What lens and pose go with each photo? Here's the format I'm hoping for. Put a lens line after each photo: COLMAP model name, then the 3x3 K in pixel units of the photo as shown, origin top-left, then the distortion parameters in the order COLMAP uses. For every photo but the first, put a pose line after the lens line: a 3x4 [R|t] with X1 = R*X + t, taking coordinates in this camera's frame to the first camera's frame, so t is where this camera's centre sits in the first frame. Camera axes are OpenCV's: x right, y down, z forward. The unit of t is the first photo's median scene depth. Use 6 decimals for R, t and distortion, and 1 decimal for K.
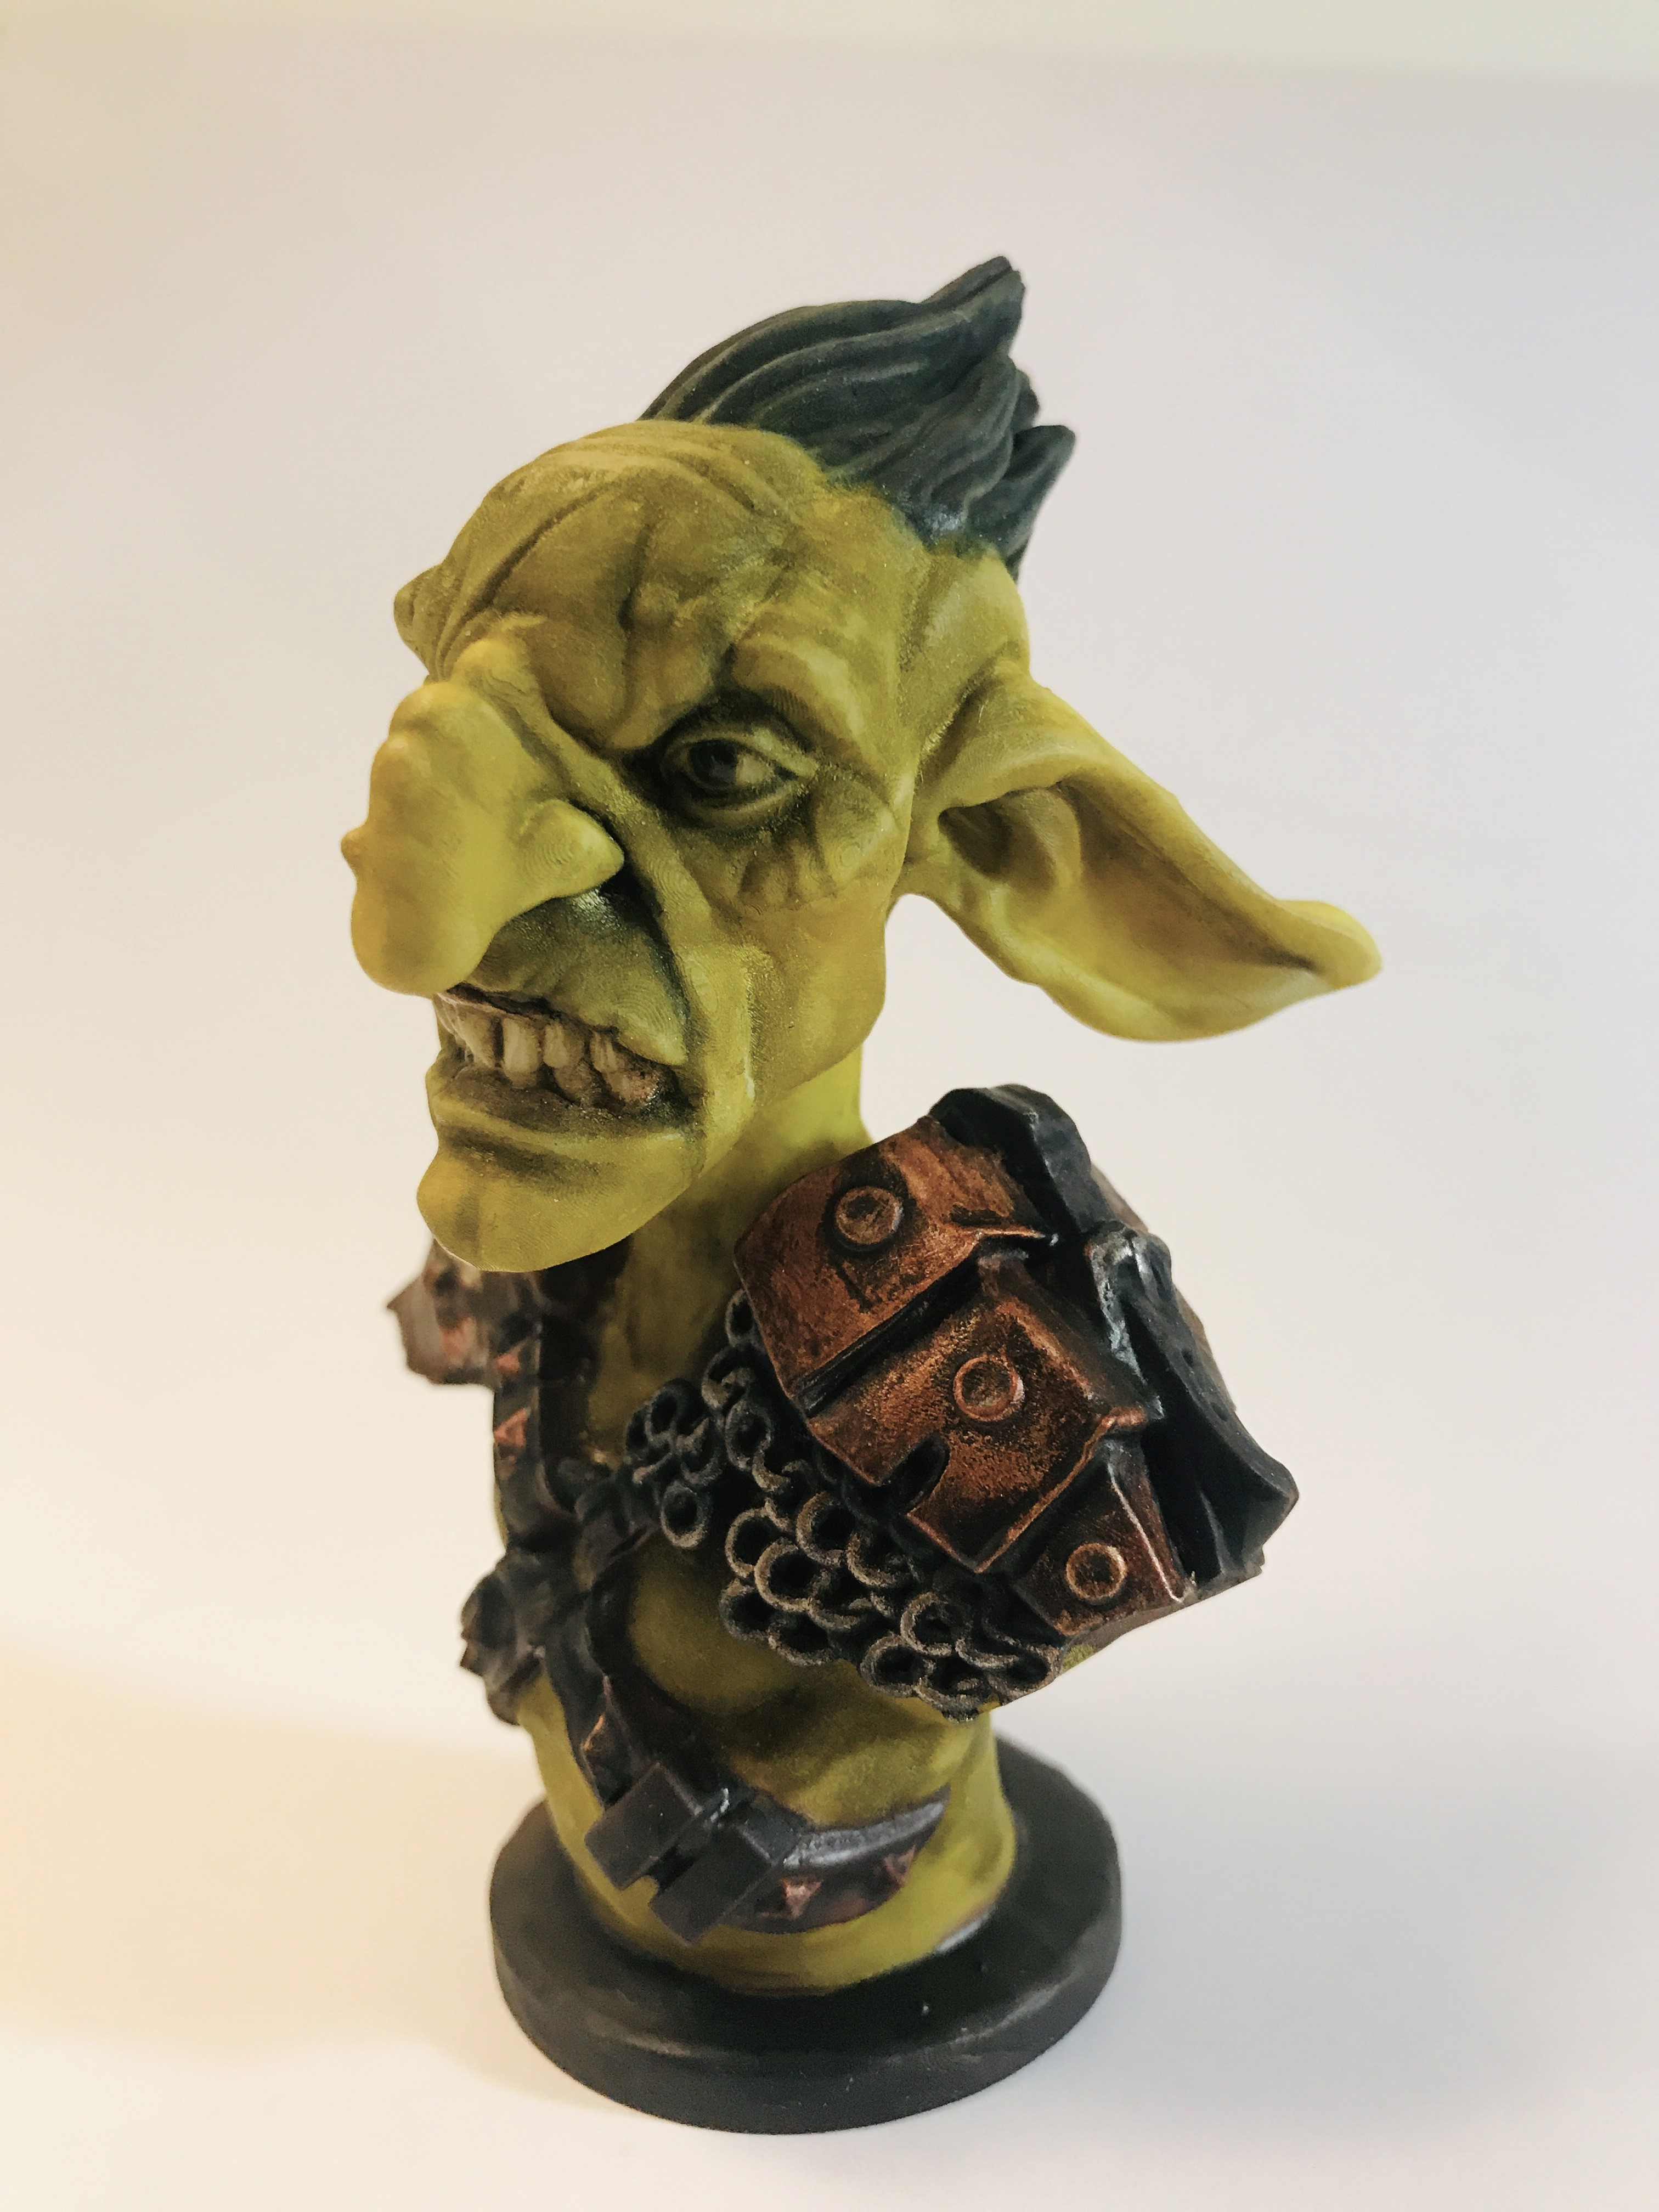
lens RADIAL K [[1862.3, 0, 831.2], [0, 1862.3, 1111.5], [0, 0, 1]] dist [0.047419, -0.012483]
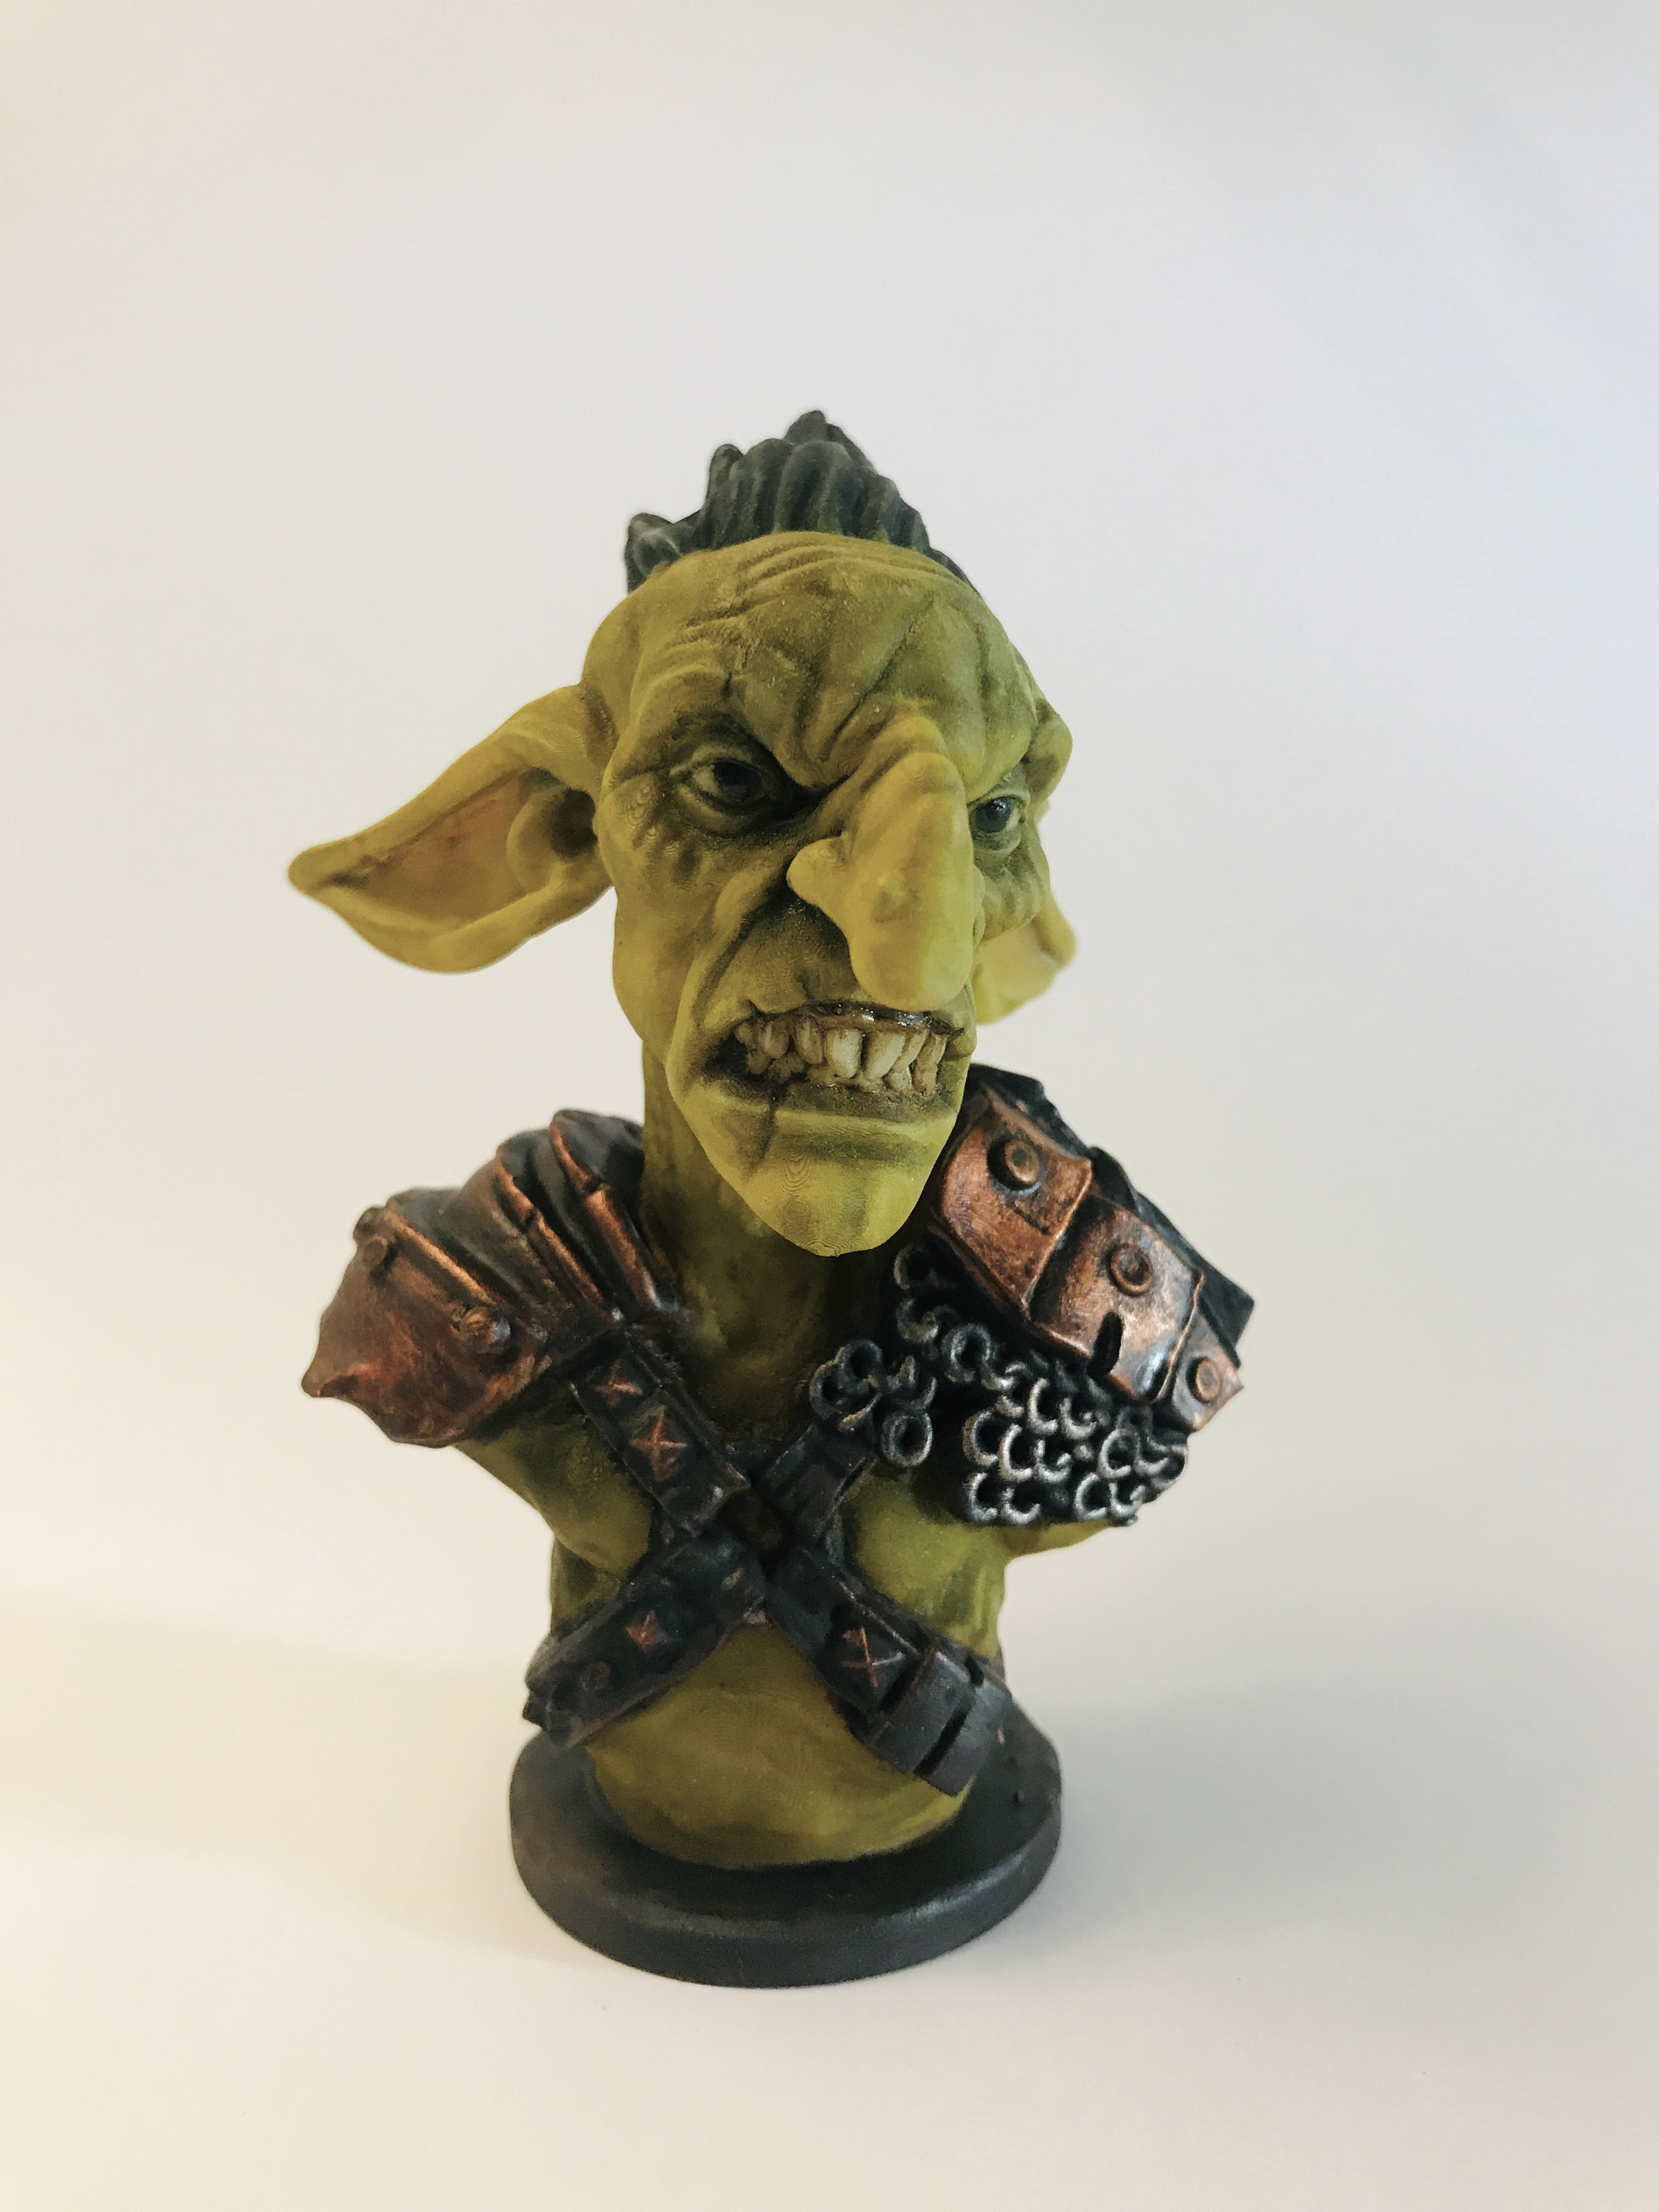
lens RADIAL K [[1862.3, 0, 843.6], [0, 1862.3, 1114.2], [0, 0, 1]] dist [0.047419, -0.012483]
pose [[0.678379, -0.122975, 0.724347, -1.011996], [0.139742, 0.989492, 0.037116, -0.043433], [-0.721300, 0.076043, 0.688436, 0.199528]]
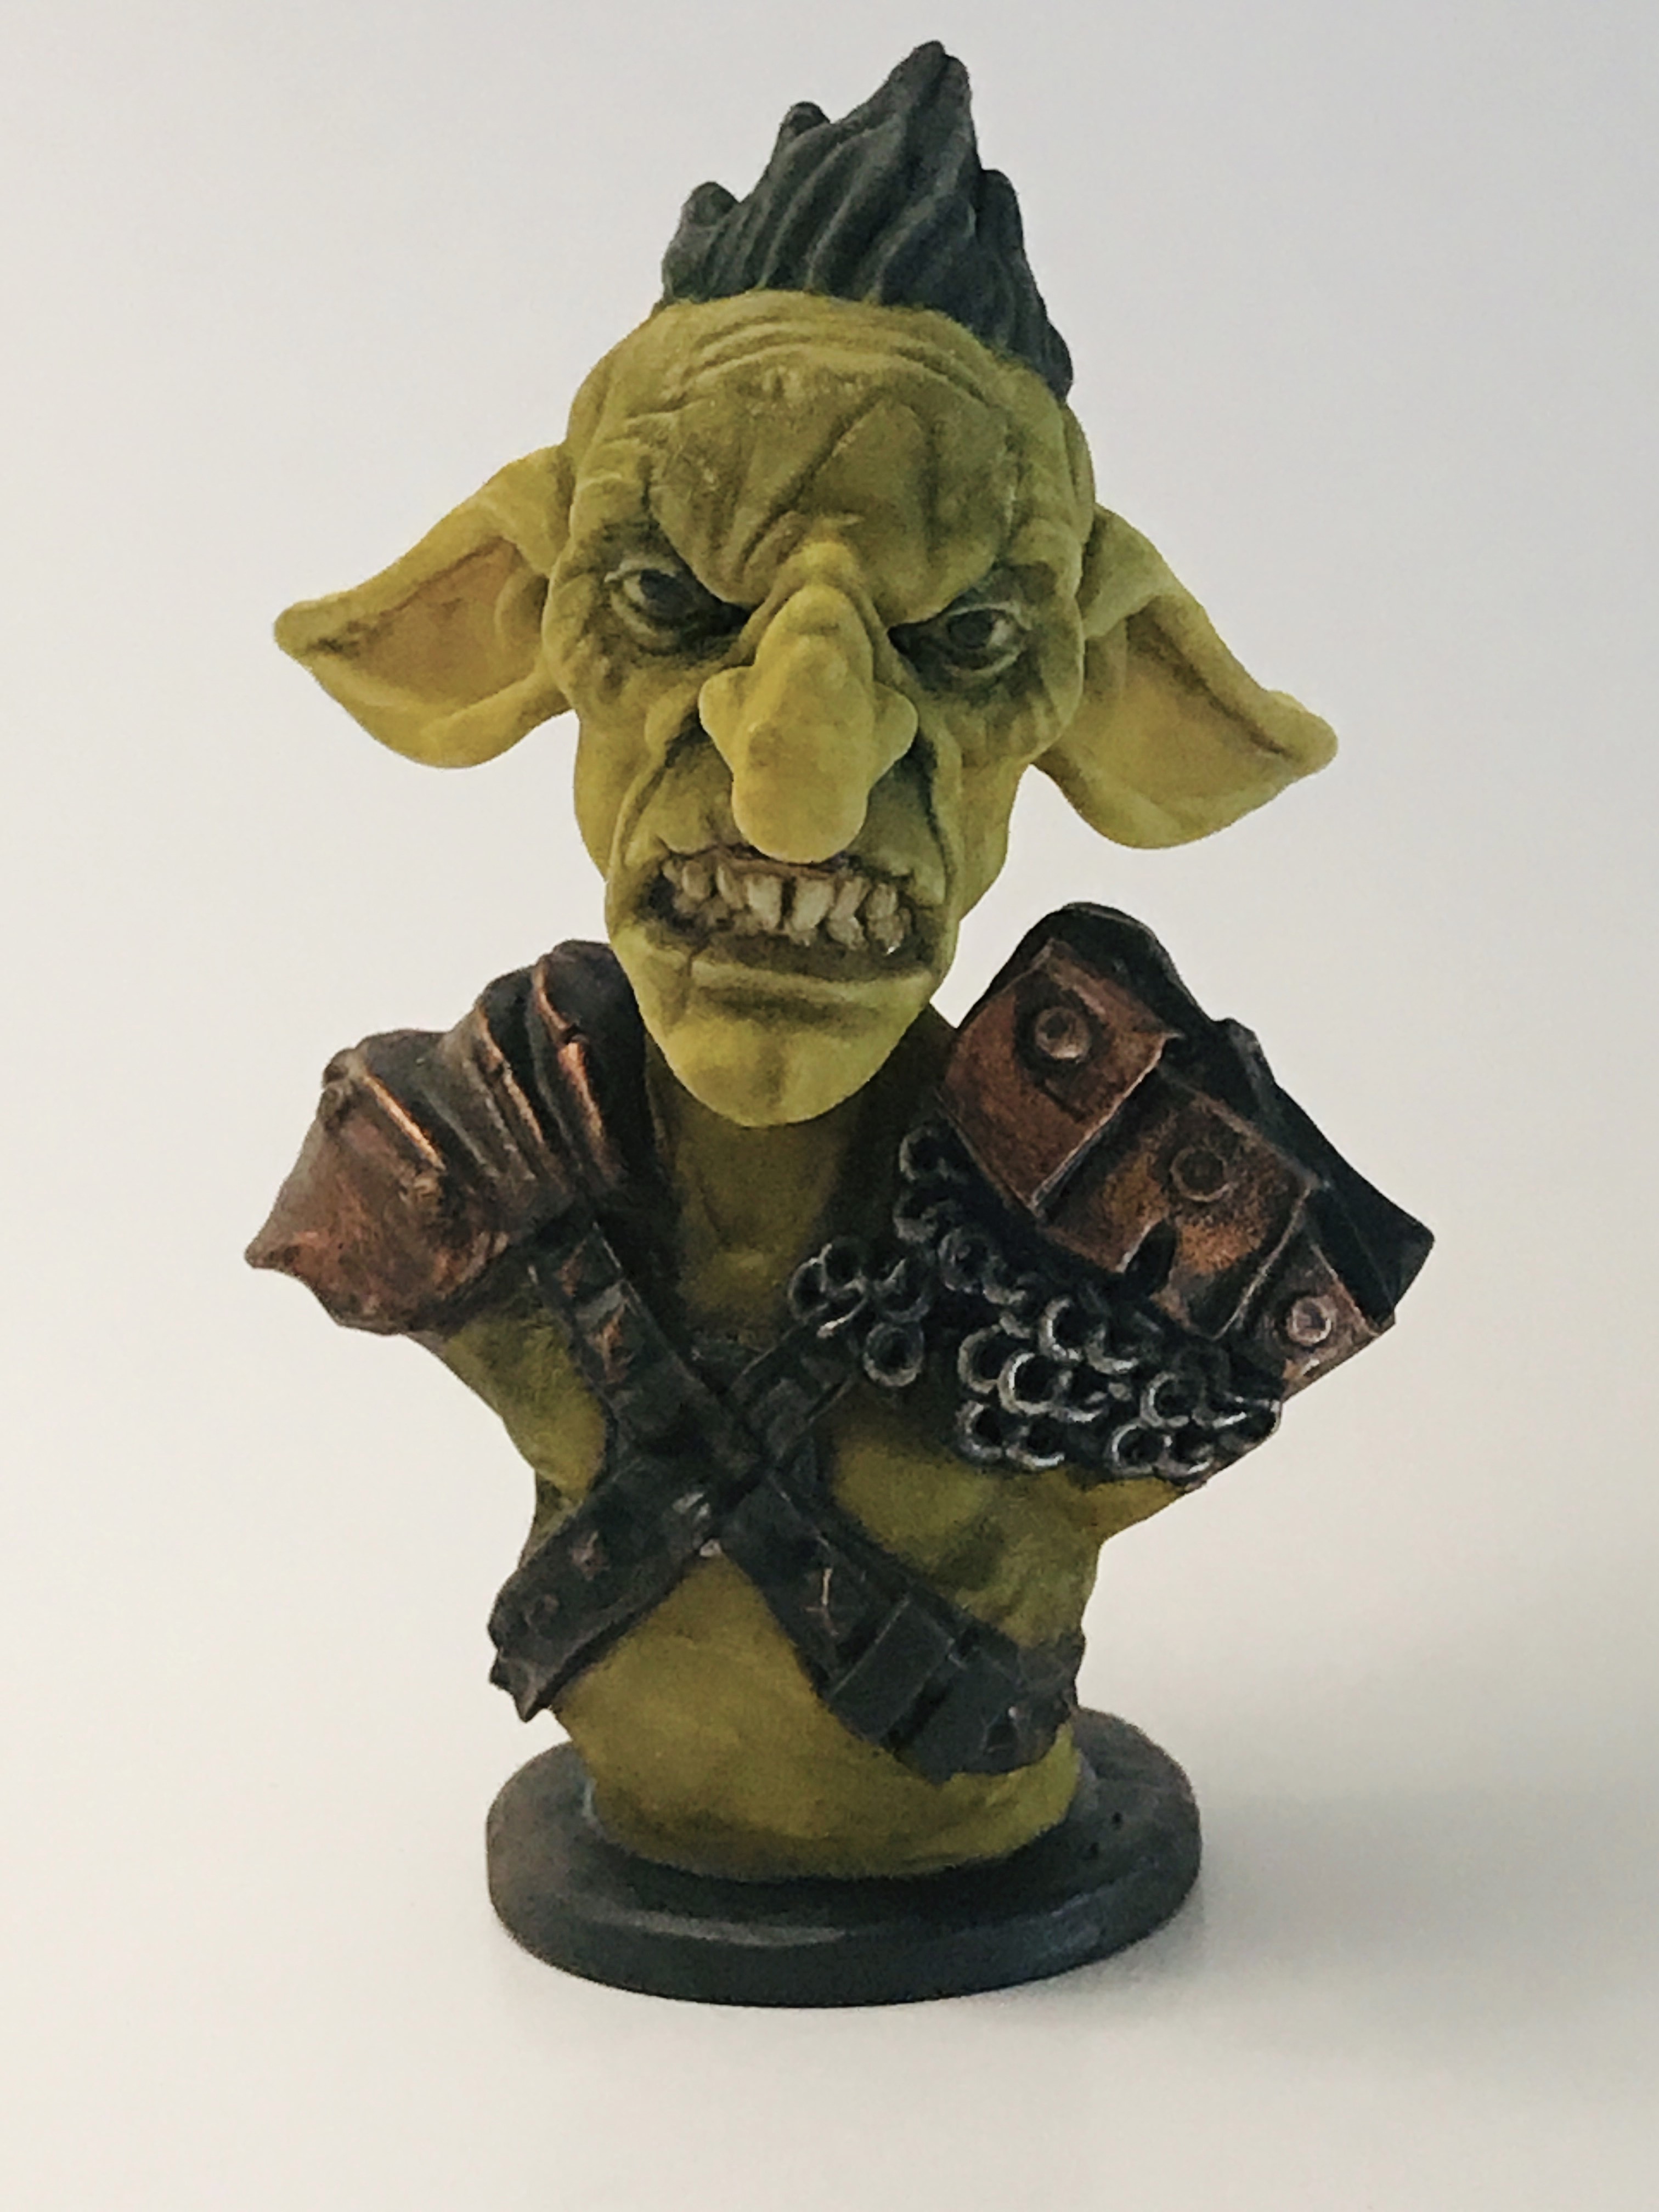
lens RADIAL K [[5670.2, 0, 829.1], [0, 5670.2, 1104.7], [0, 0, 1]] dist [0.091084, 0.000000]
pose [[0.870341, -0.111503, 0.479660, -1.663746], [0.104420, 0.993666, 0.041521, -0.052175], [-0.481252, 0.013949, 0.876472, -1.776381]]
